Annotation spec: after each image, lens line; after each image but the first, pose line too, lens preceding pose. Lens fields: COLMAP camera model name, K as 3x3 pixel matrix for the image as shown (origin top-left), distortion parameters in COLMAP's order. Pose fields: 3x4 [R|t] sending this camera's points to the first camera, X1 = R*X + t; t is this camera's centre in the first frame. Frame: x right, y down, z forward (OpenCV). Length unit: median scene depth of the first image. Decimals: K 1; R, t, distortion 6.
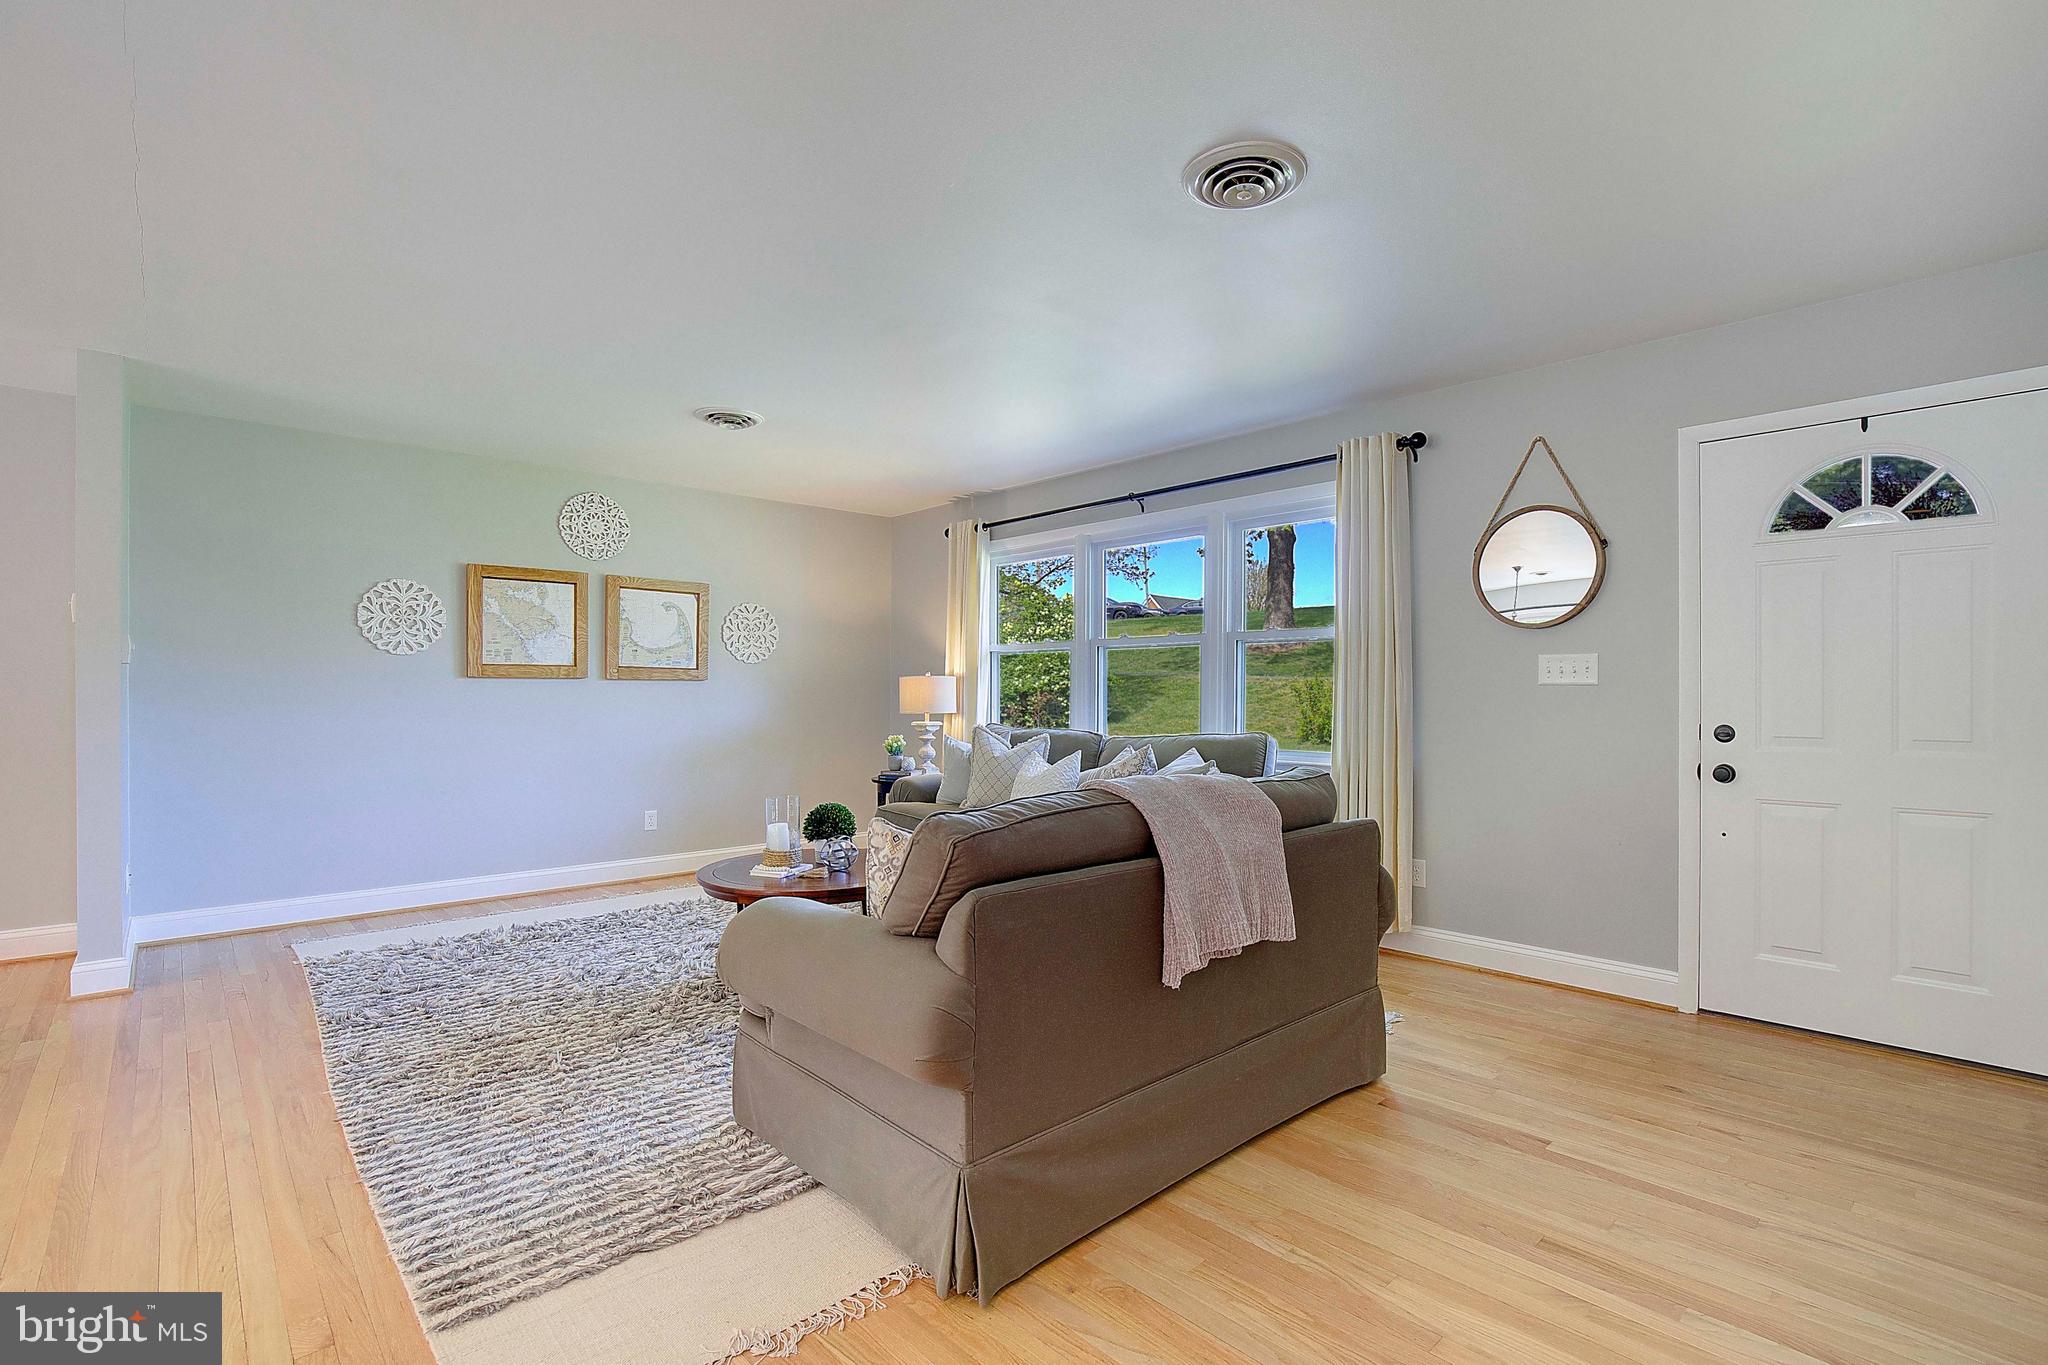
lens RADIAL K [[947.6, 0, 1048.9], [0, 947.6, 695.7], [0, 0, 1]] dist [-0.022424, 0.005346]
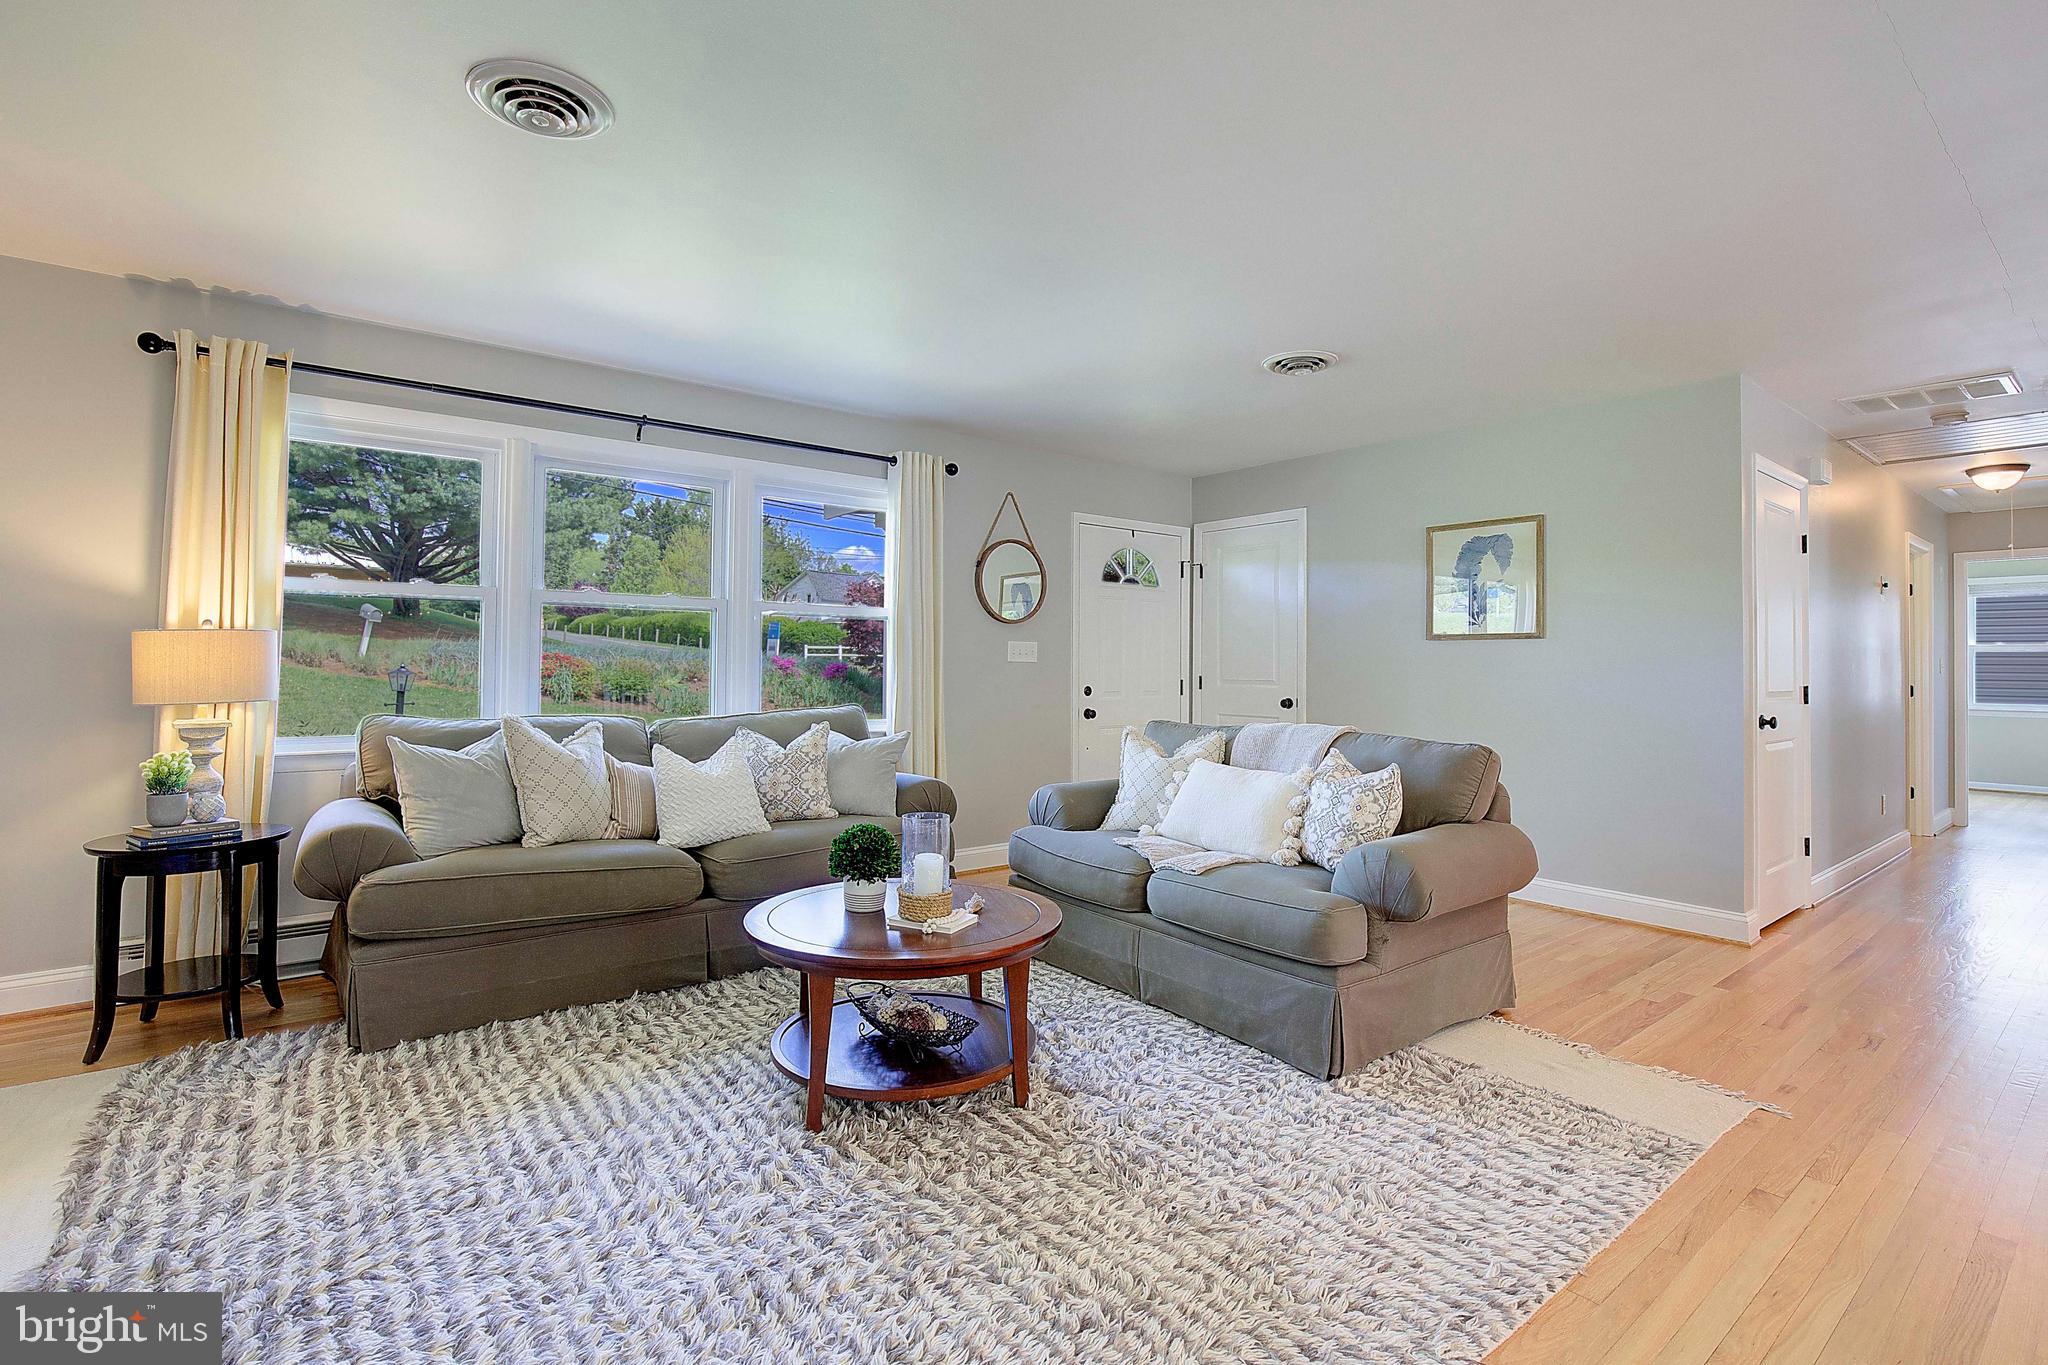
lens RADIAL K [[947.6, 0, 1039.4], [0, 947.6, 649.3], [0, 0, 1]] dist [-0.022424, 0.005346]
pose [[0.078455, 0.017056, 0.996772, -0.660172], [-0.006996, 0.999838, -0.016558, -0.004879], [-0.996893, -0.005674, 0.078562, 0.587452]]
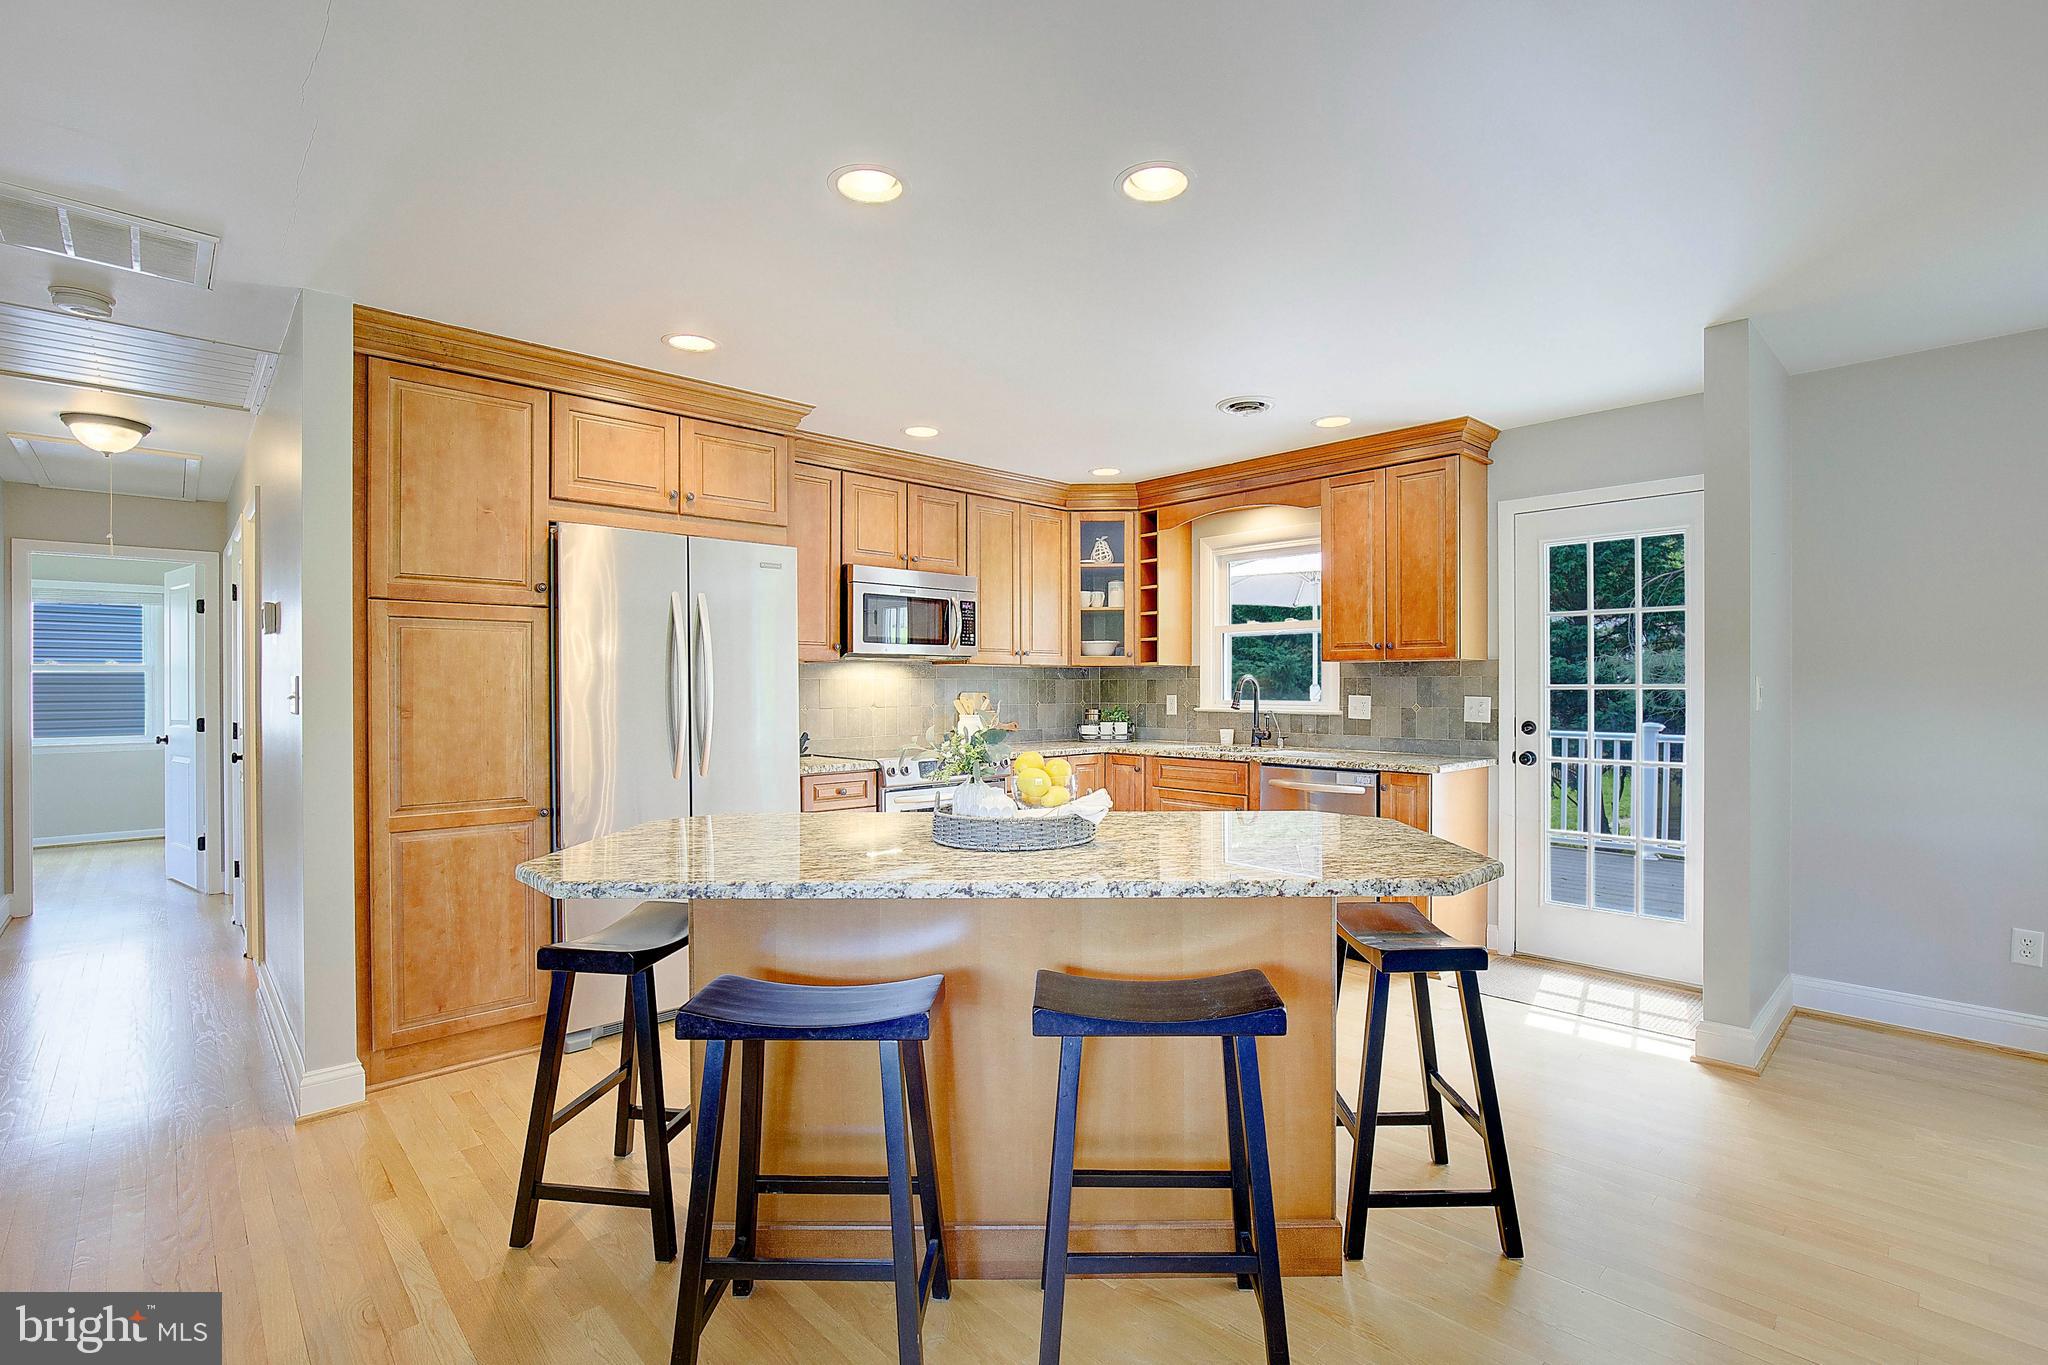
lens RADIAL K [[947.6, 0, 1040.6], [0, 947.6, 683.3], [0, 0, 1]] dist [-0.022424, 0.005346]
pose [[-0.999989, 0.001484, -0.004476, -0.272747], [0.001480, 0.999998, 0.000986, -0.022942], [0.004478, 0.000980, -0.999989, 0.340139]]
